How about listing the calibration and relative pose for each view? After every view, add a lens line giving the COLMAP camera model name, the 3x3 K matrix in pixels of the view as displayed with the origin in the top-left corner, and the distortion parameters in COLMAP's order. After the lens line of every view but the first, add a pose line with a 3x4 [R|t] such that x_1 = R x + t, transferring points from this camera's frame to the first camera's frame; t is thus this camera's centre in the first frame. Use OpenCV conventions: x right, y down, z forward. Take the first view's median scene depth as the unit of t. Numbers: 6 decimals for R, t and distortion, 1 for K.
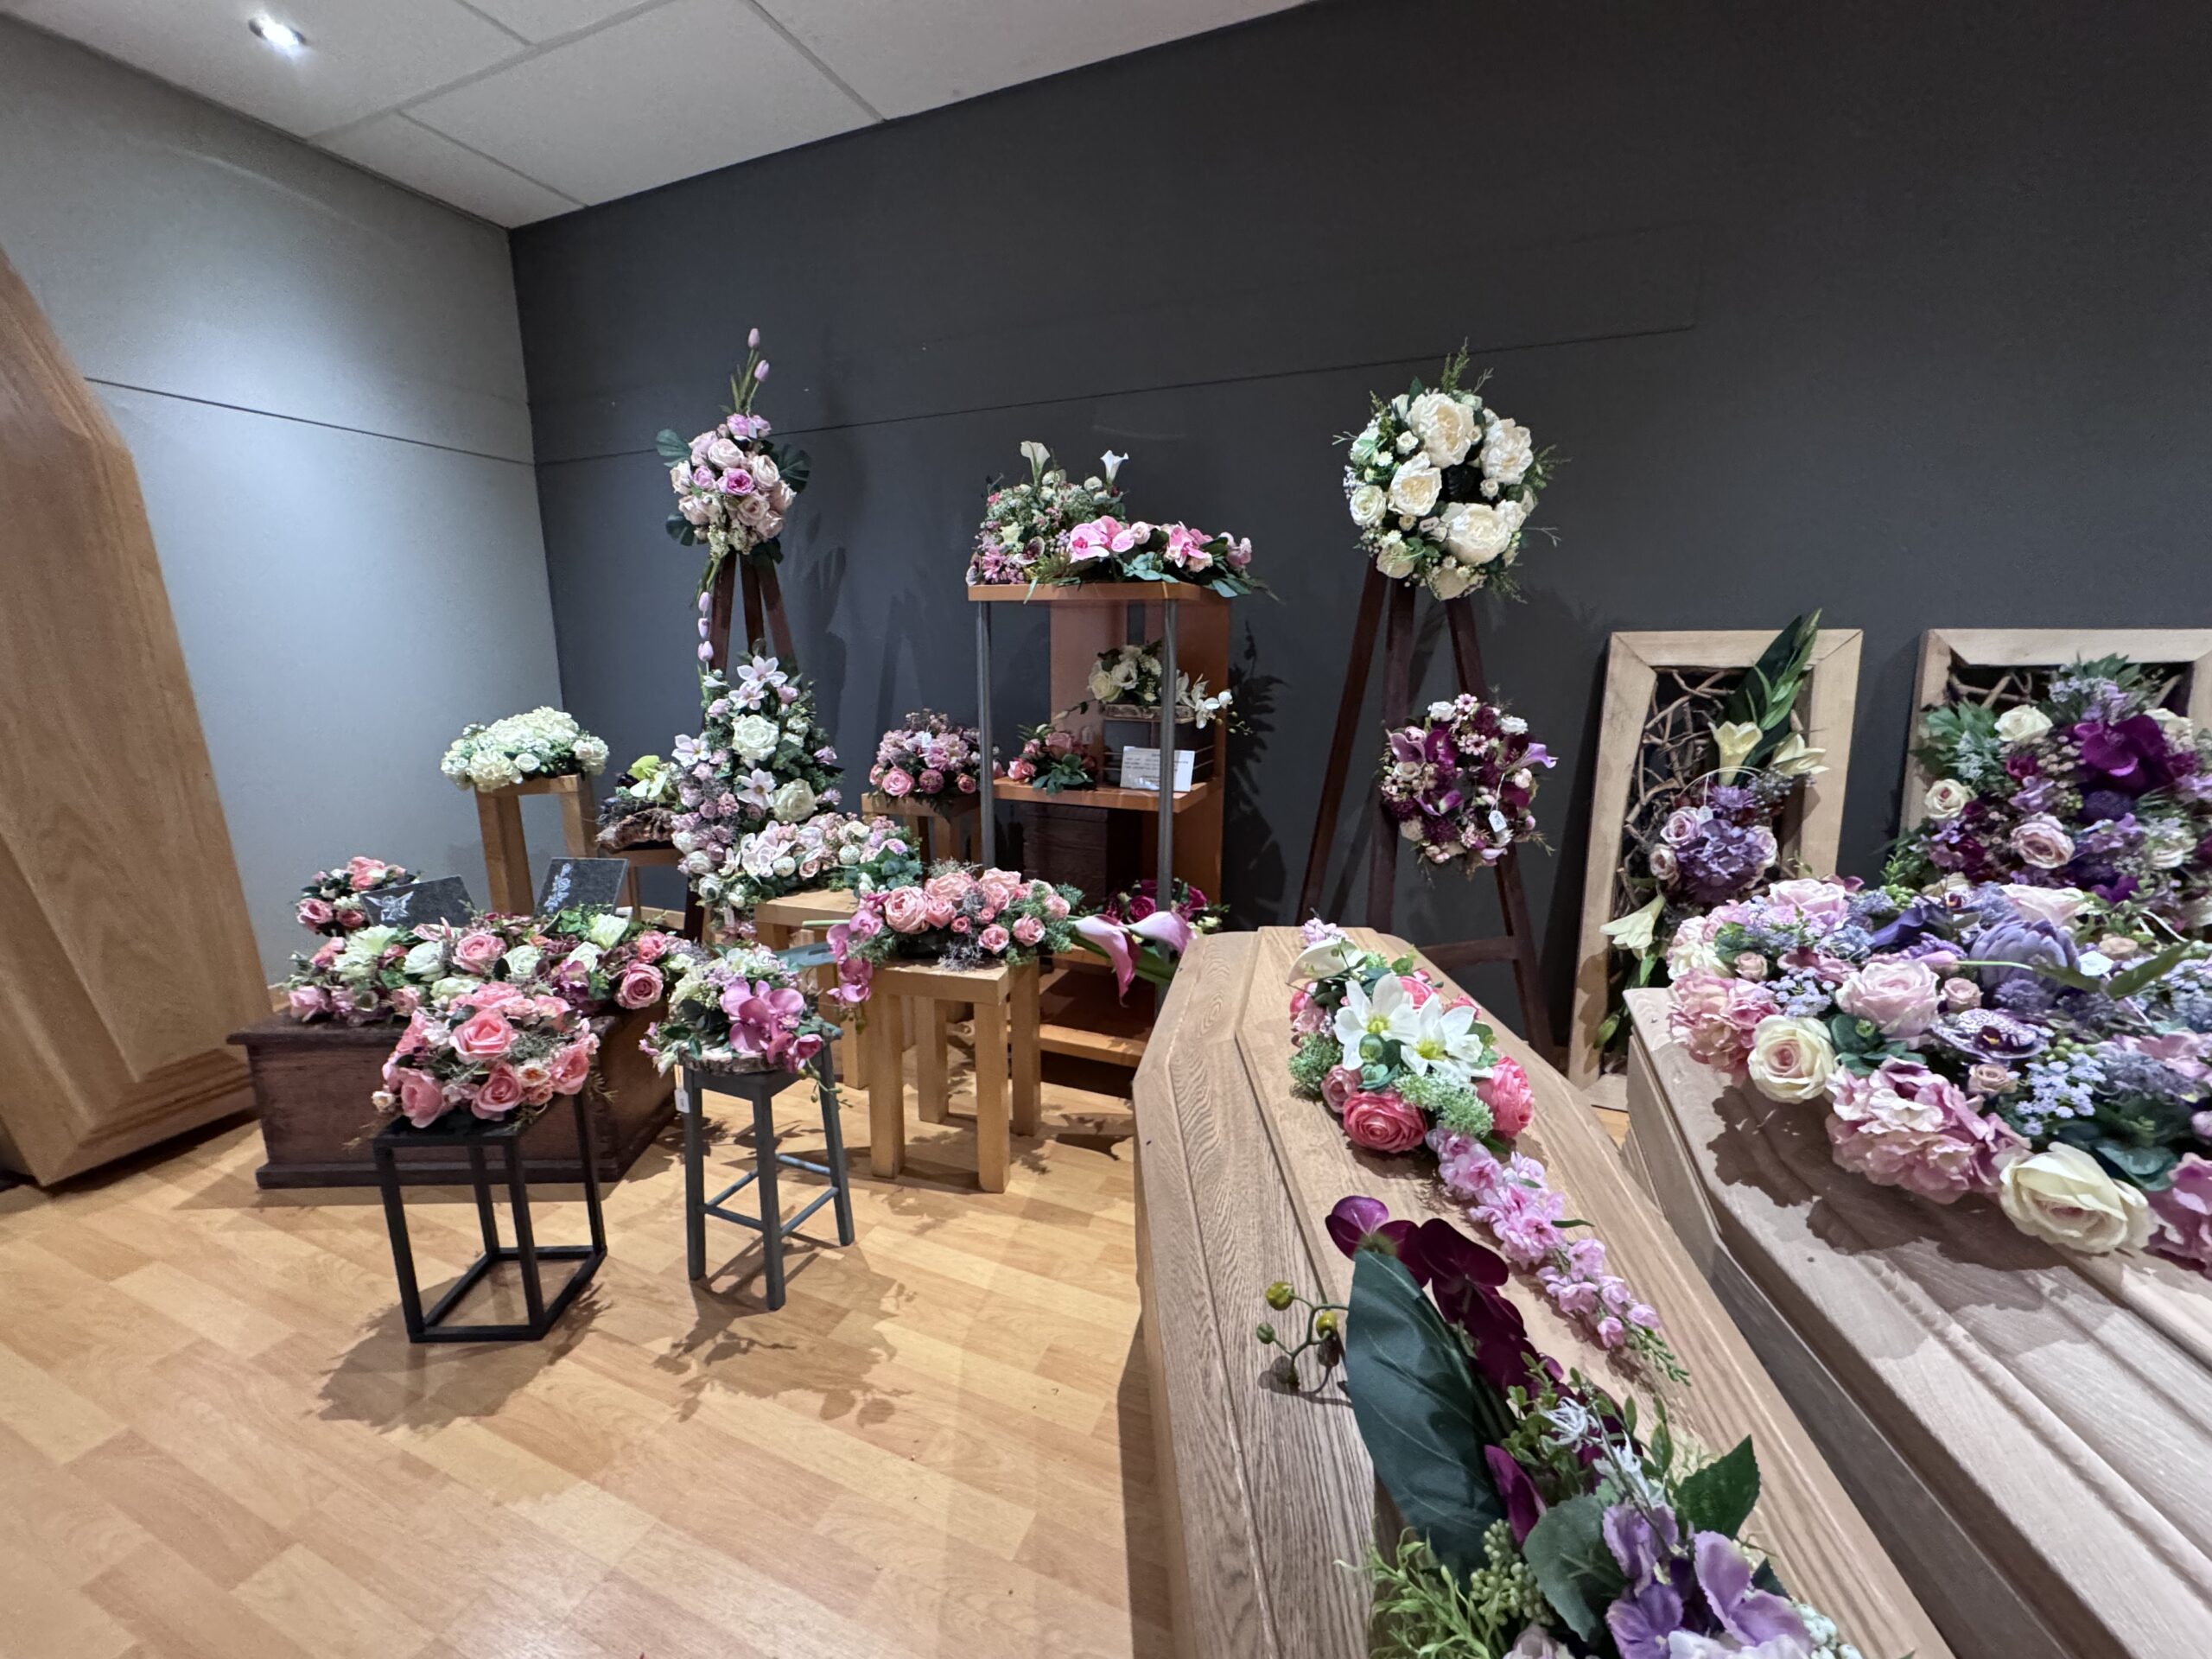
lens RADIAL K [[881.4, 0, 1101.0], [0, 881.4, 830.8], [0, 0, 1]] dist [-0.000742, -0.000135]
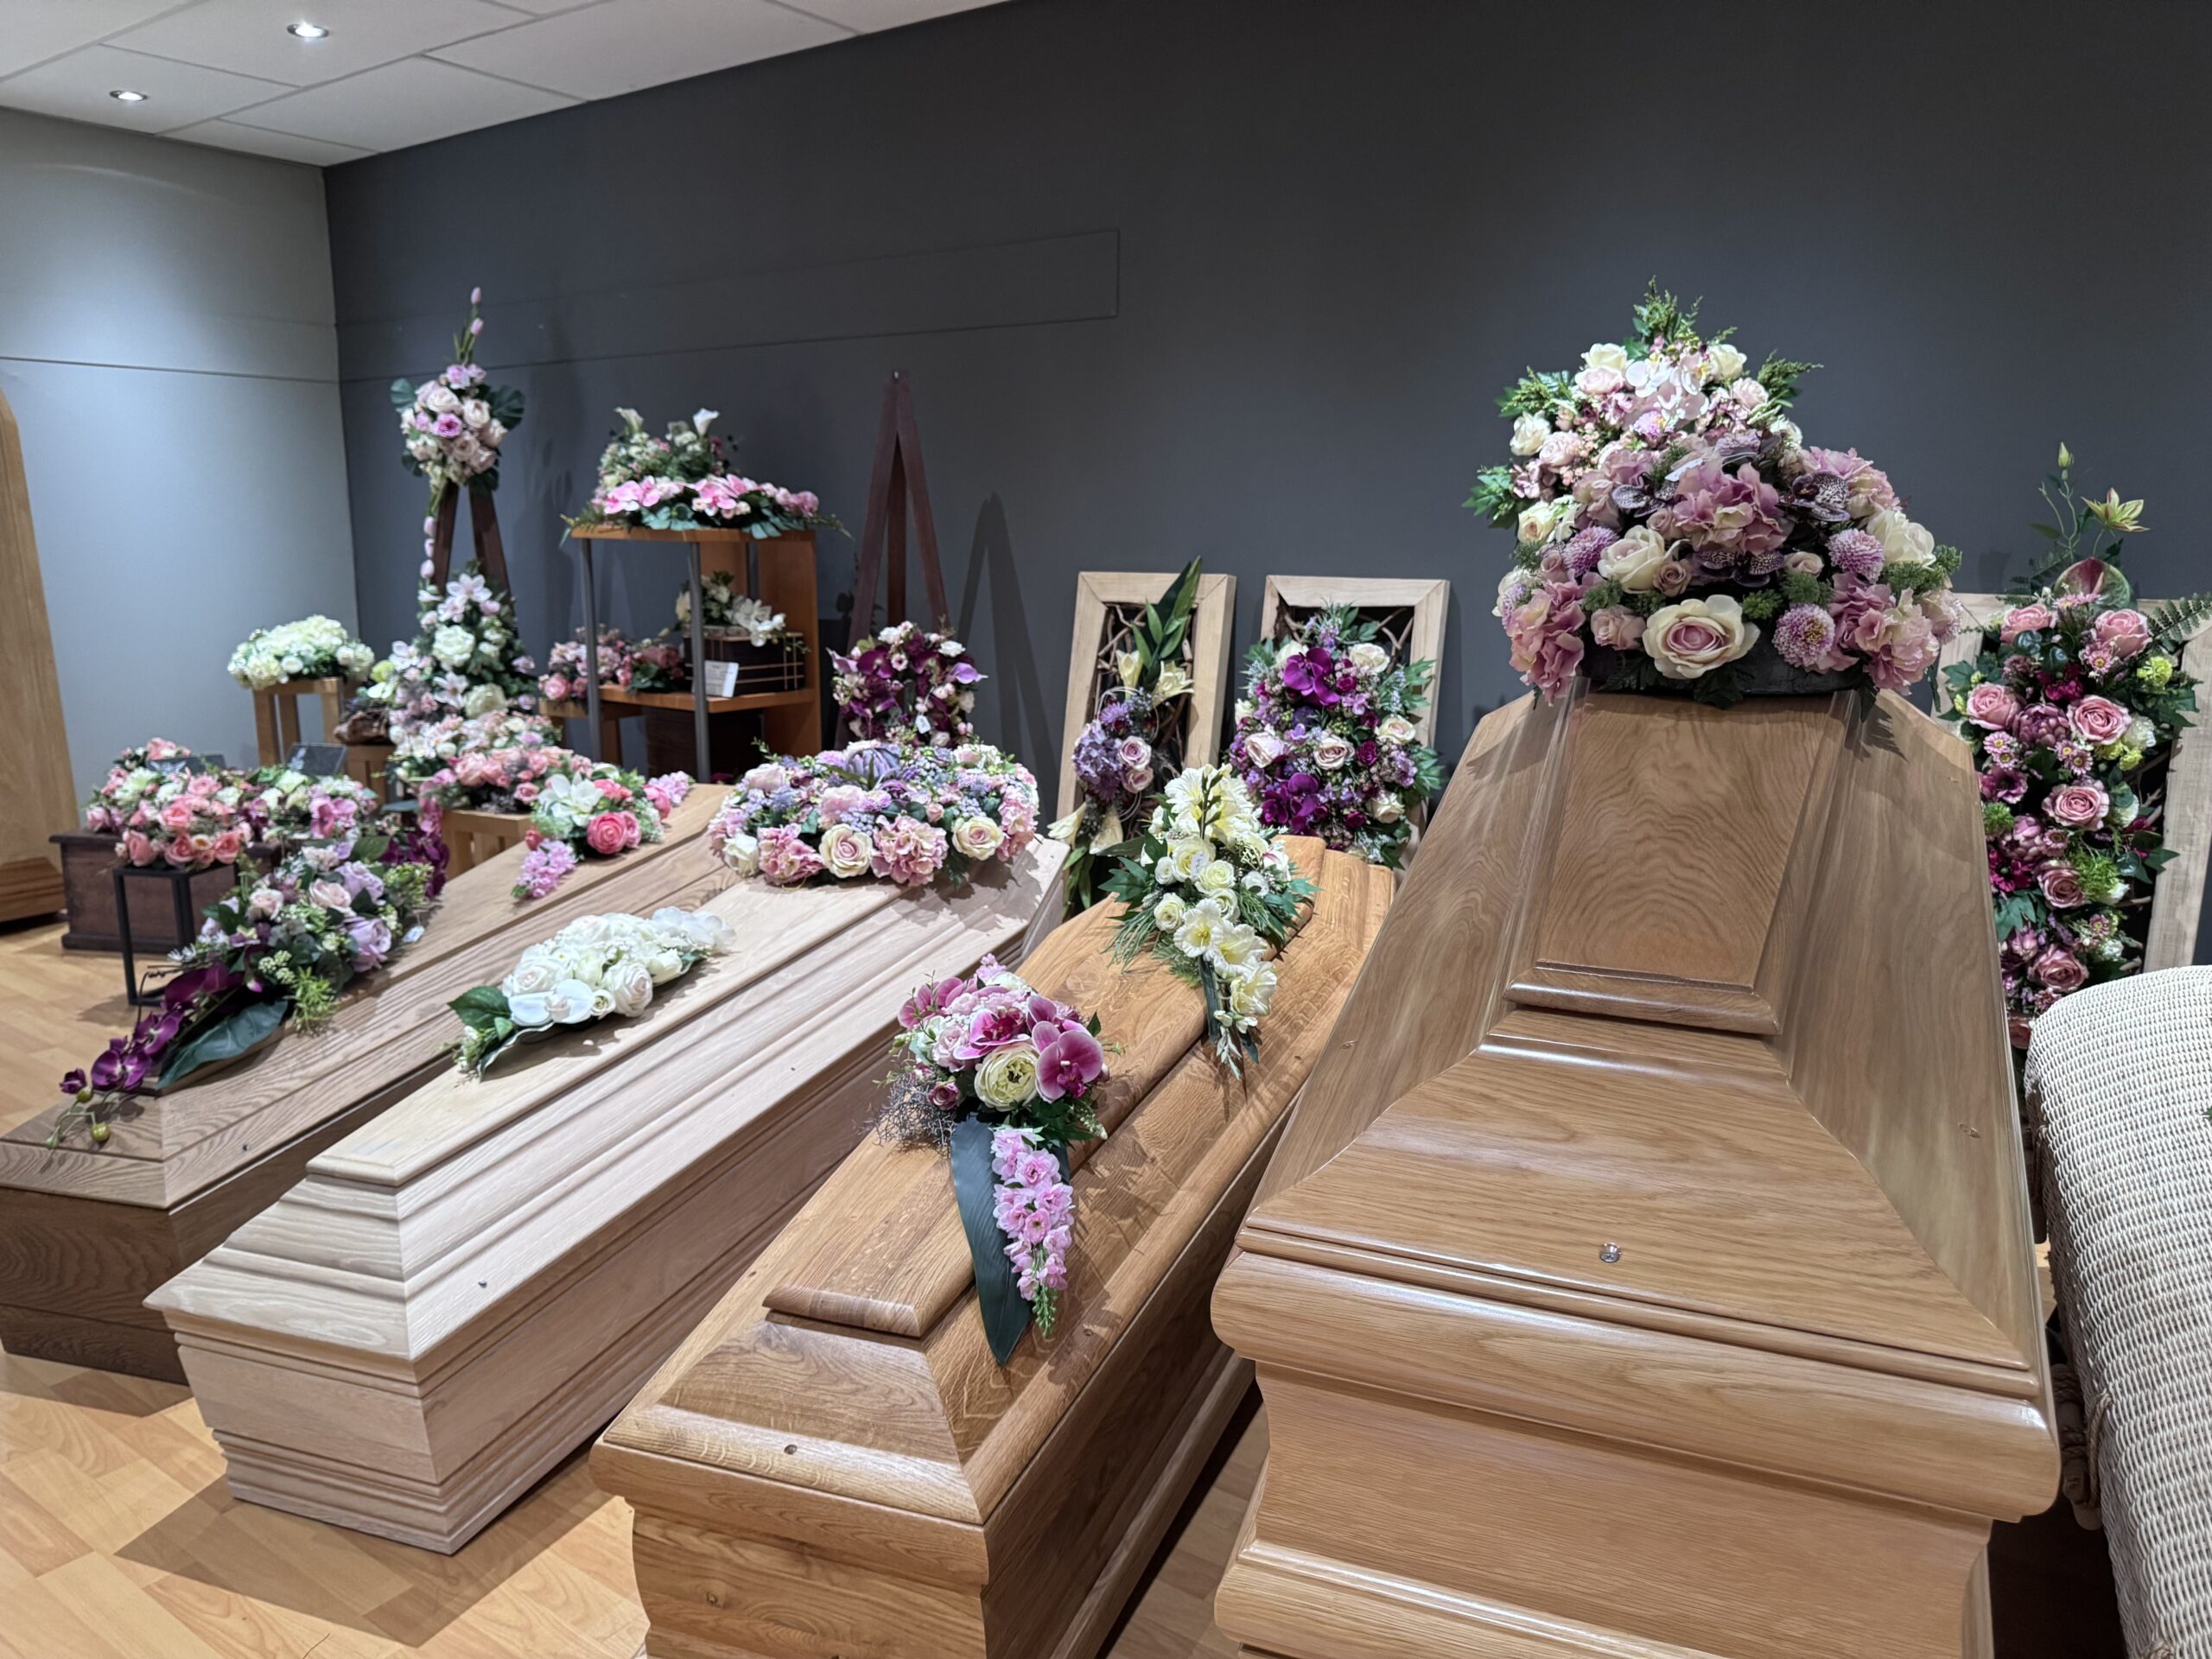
lens RADIAL K [[1565.7, 0, 1110.8], [0, 1565.7, 832.2], [0, 0, 1]] dist [0.041416, -0.059705]
pose [[0.976392, 0.047695, -0.210676, 0.898505], [-0.049962, 0.998736, -0.005448, 0.106456], [0.210150, 0.015845, 0.977541, -0.834376]]
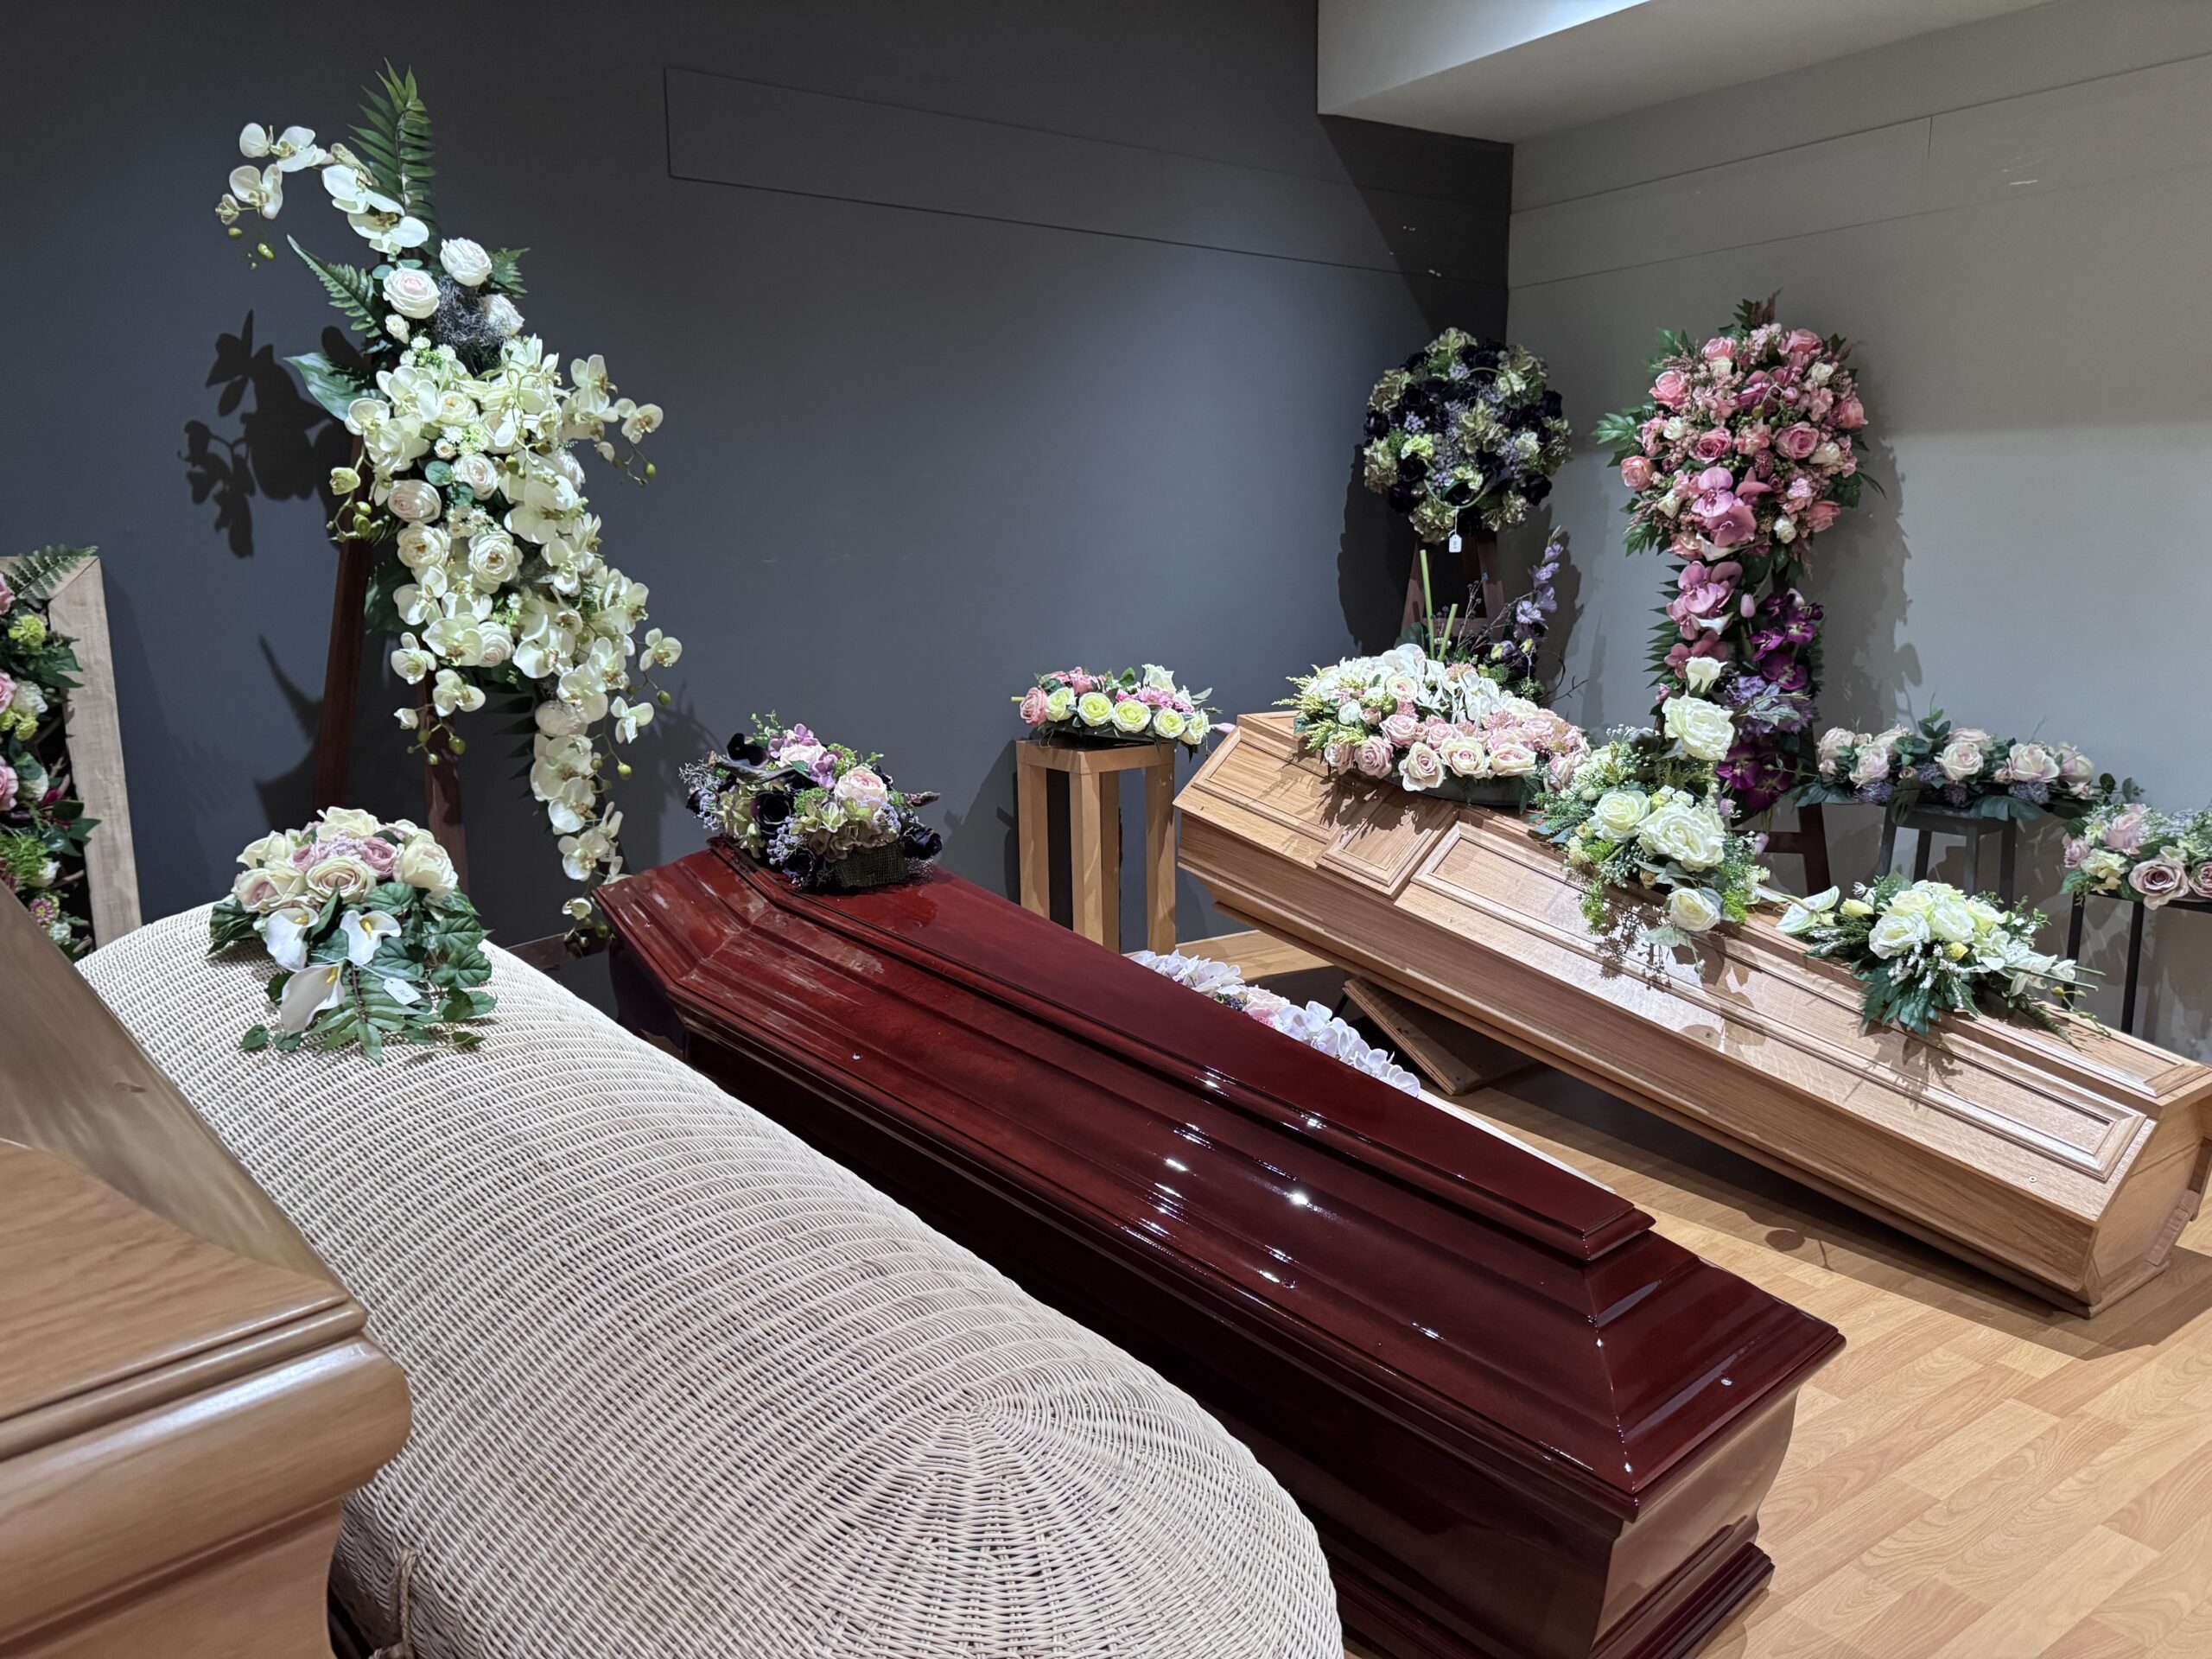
lens RADIAL K [[1565.7, 0, 1110.8], [0, 1565.7, 832.2], [0, 0, 1]] dist [0.041416, -0.059705]
pose [[0.533806, -0.155169, 0.831248, 0.877473], [0.176378, 0.981829, 0.070012, 0.133911], [-0.827008, 0.109241, 0.551475, -0.732124]]
